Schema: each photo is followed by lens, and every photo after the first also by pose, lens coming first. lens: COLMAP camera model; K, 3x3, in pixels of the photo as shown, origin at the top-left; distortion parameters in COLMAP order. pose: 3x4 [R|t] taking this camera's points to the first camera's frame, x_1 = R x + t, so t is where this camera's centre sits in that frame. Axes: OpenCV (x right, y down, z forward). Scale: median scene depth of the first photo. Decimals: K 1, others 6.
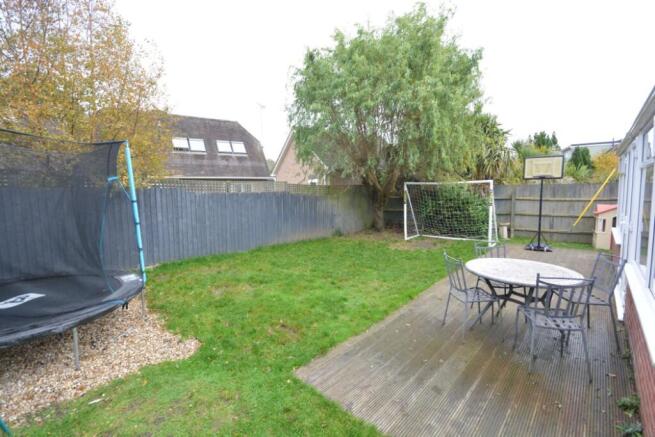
lens RADIAL K [[288.5, 0, 327.5], [0, 288.5, 218.5], [0, 0, 1]] dist [-0.000410, -0.000357]
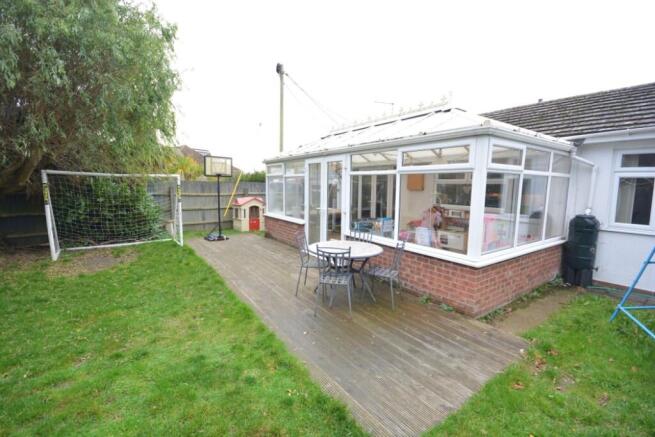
lens RADIAL K [[288.5, 0, 327.5], [0, 288.5, 218.5], [0, 0, 1]] dist [-0.000410, -0.000357]
pose [[0.212948, -0.088369, 0.973059, -0.271584], [0.076587, 0.994347, 0.073541, -0.023957], [-0.974057, 0.058863, 0.218512, 0.348991]]
